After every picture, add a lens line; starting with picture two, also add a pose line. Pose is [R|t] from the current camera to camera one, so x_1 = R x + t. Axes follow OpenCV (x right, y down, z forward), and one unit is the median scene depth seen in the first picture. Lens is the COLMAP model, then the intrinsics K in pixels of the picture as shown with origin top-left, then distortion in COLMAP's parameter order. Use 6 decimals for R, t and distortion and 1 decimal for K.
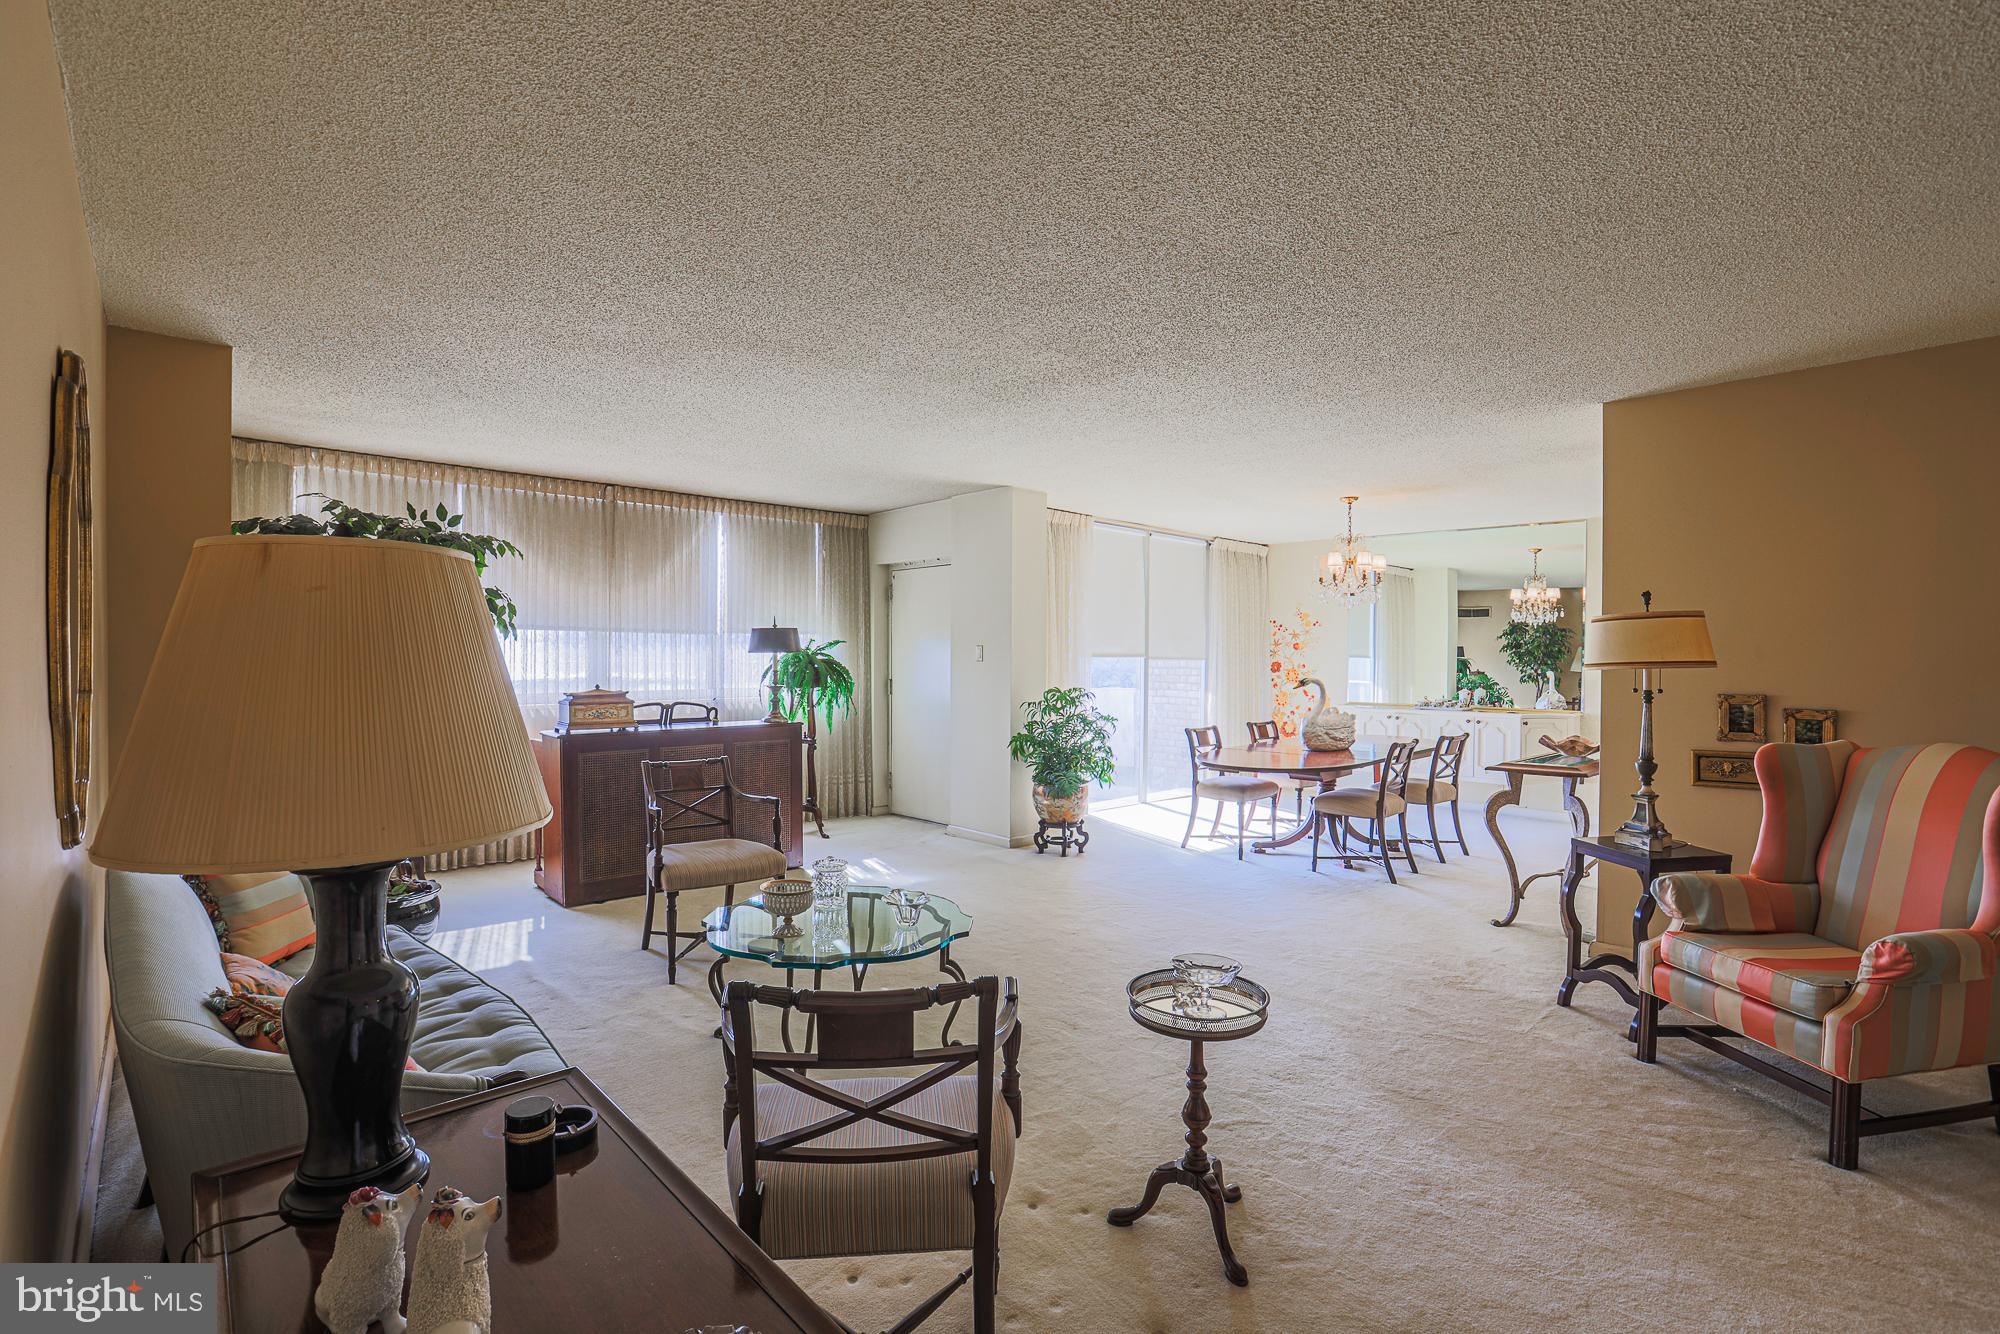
lens RADIAL K [[920.7, 0, 993.5], [0, 920.7, 675.8], [0, 0, 1]] dist [-0.050046, 0.015259]
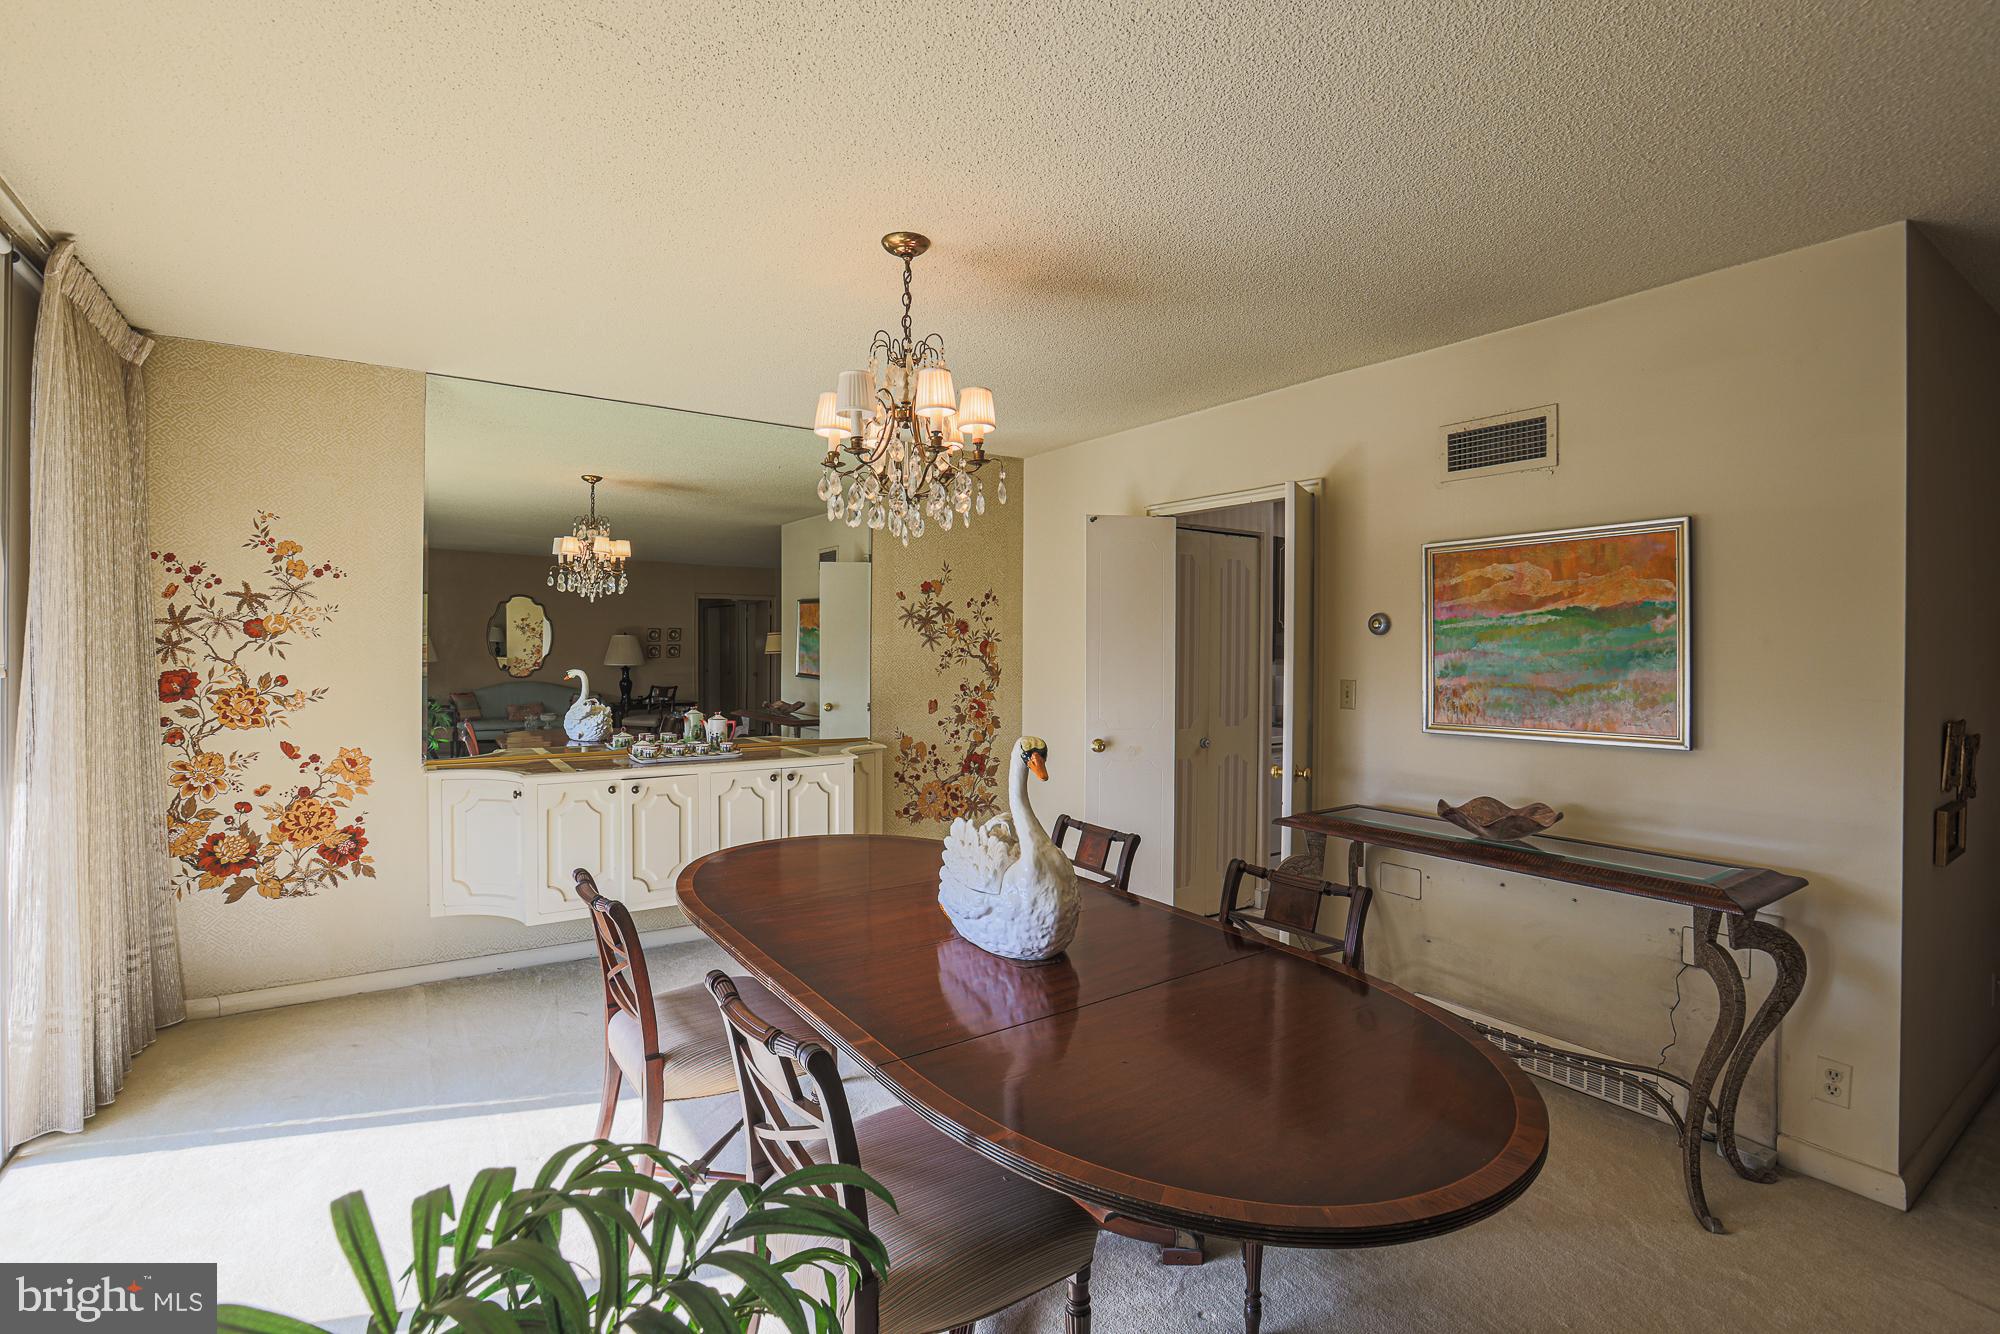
lens RADIAL K [[920.7, 0, 989.4], [0, 920.7, 644.6], [0, 0, 1]] dist [-0.050046, 0.015259]
pose [[0.164438, -0.004581, 0.986377, 0.026656], [0.017290, 0.999849, 0.001761, -0.030583], [-0.986236, 0.016765, 0.164492, 0.951724]]
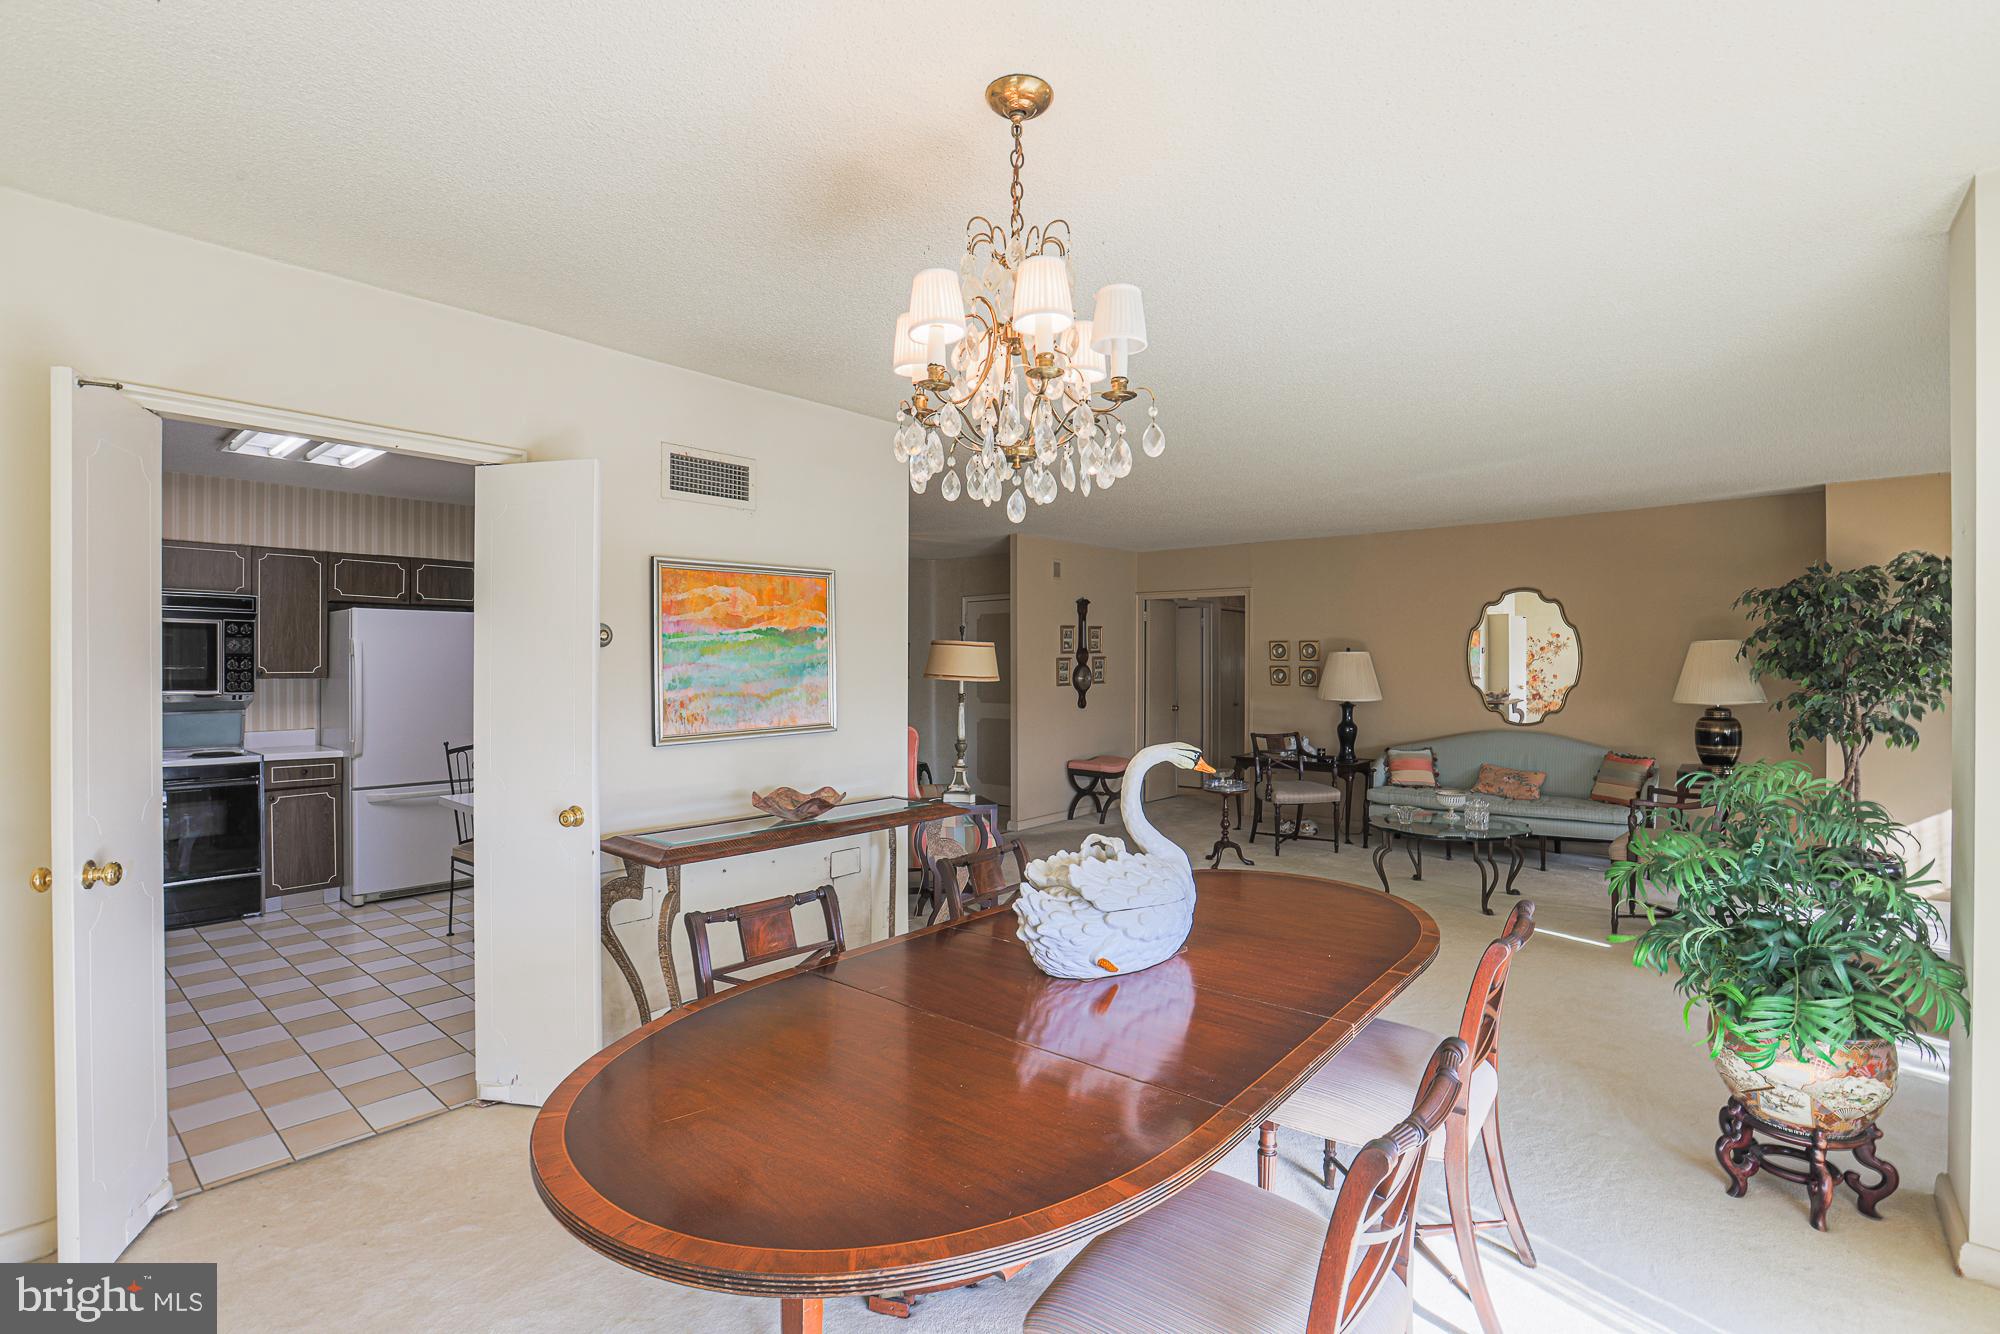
lens RADIAL K [[920.7, 0, 987.8], [0, 920.7, 663.7], [0, 0, 1]] dist [-0.050046, 0.015259]
pose [[-0.994496, -0.005770, -0.104615, 0.450010], [-0.008118, 0.999724, 0.022034, -0.035112], [0.104459, 0.022762, -0.994269, 1.330338]]
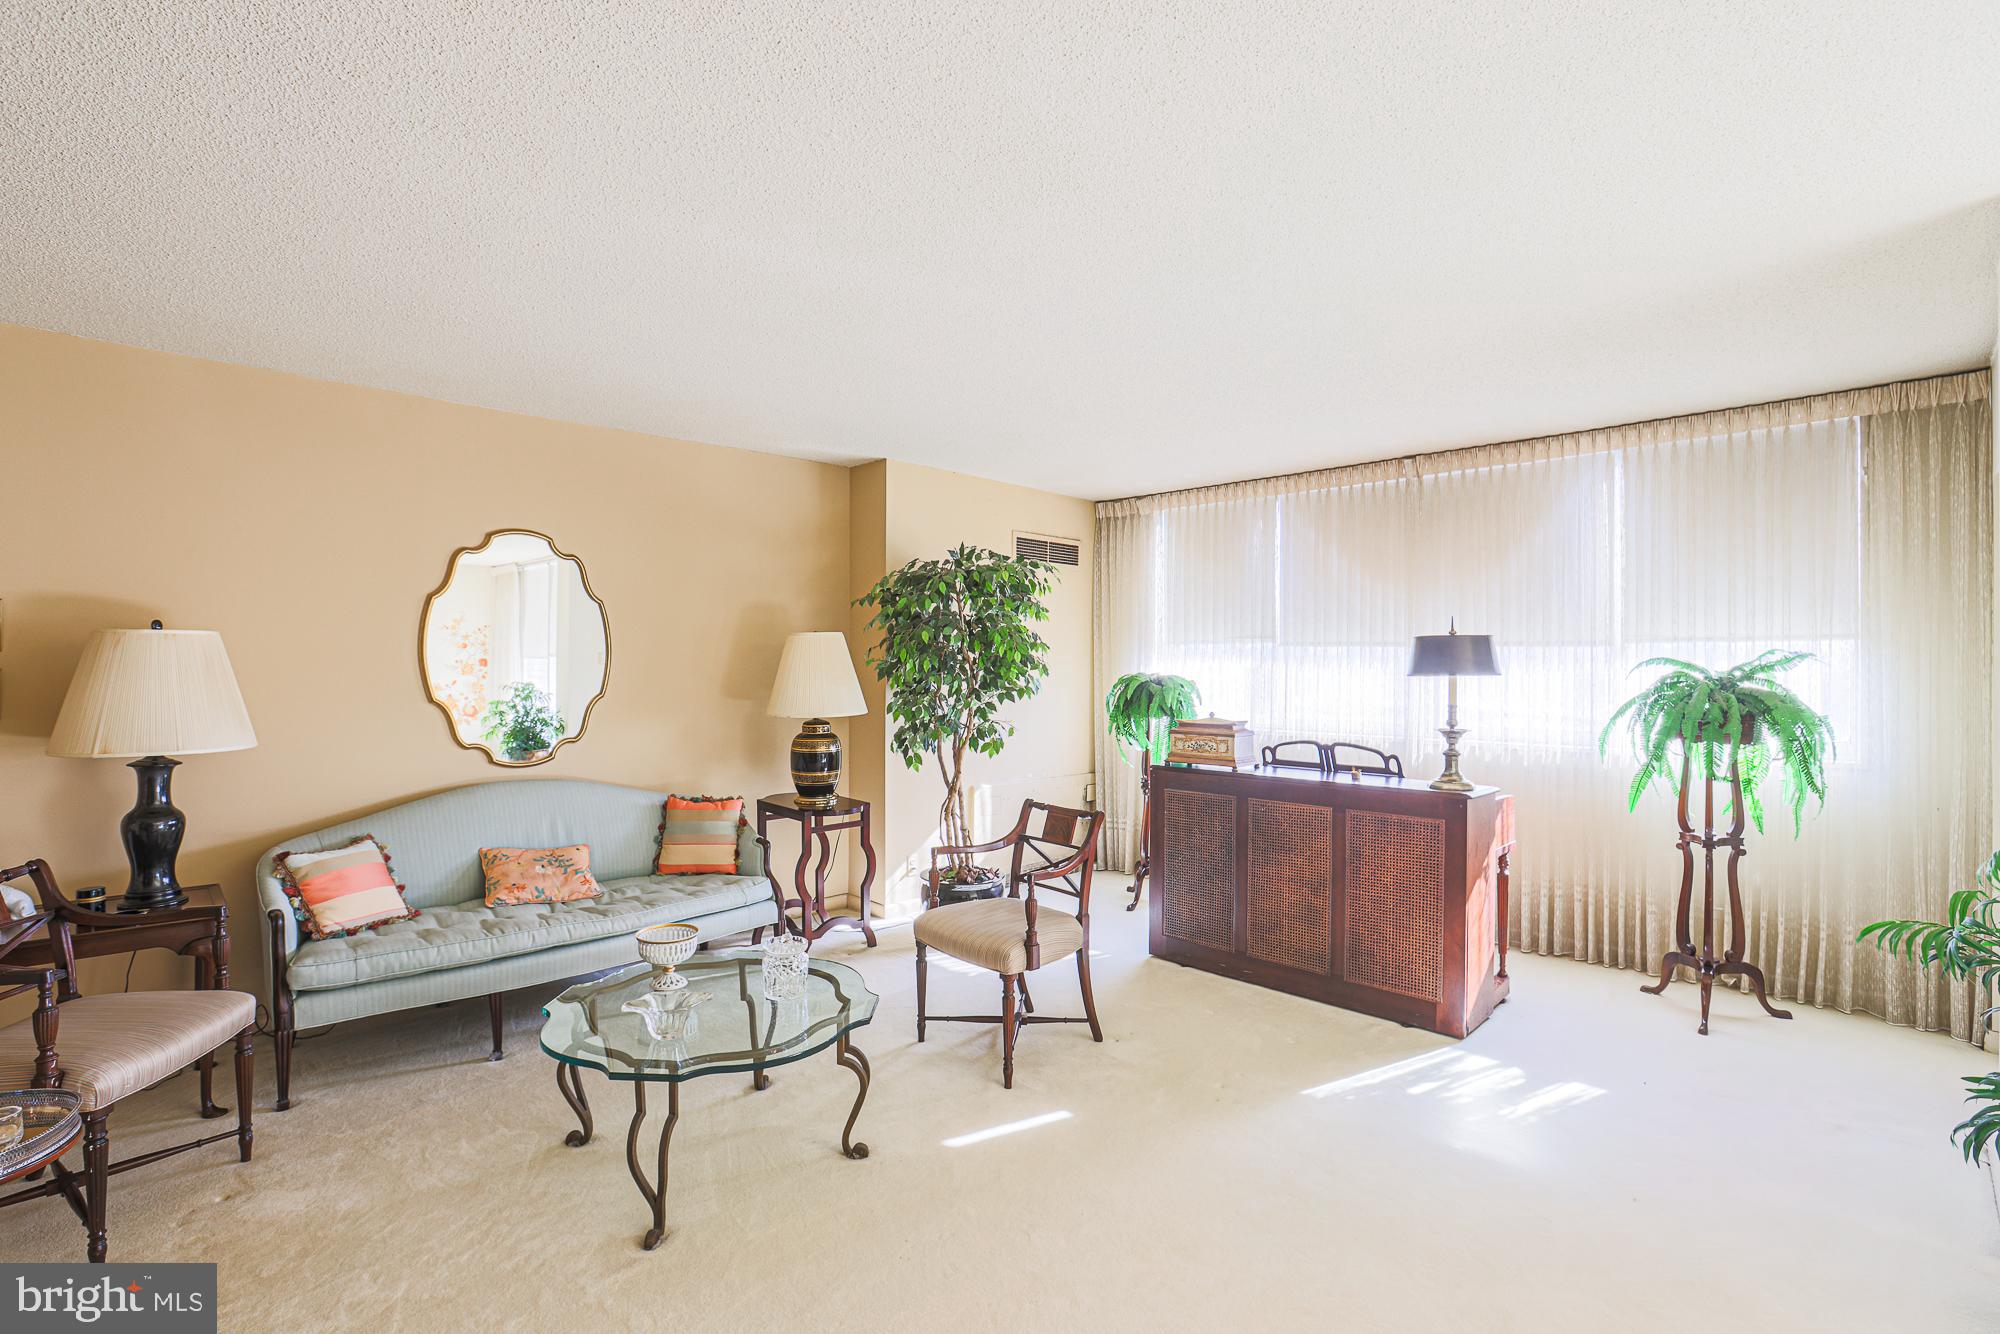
lens RADIAL K [[920.7, 0, 999.4], [0, 920.7, 664.6], [0, 0, 1]] dist [-0.050046, 0.015259]
pose [[0.027897, -0.003402, -0.999605, 0.334404], [-0.026897, 0.999630, -0.004153, -0.020599], [0.999249, 0.027002, 0.027795, 0.621652]]
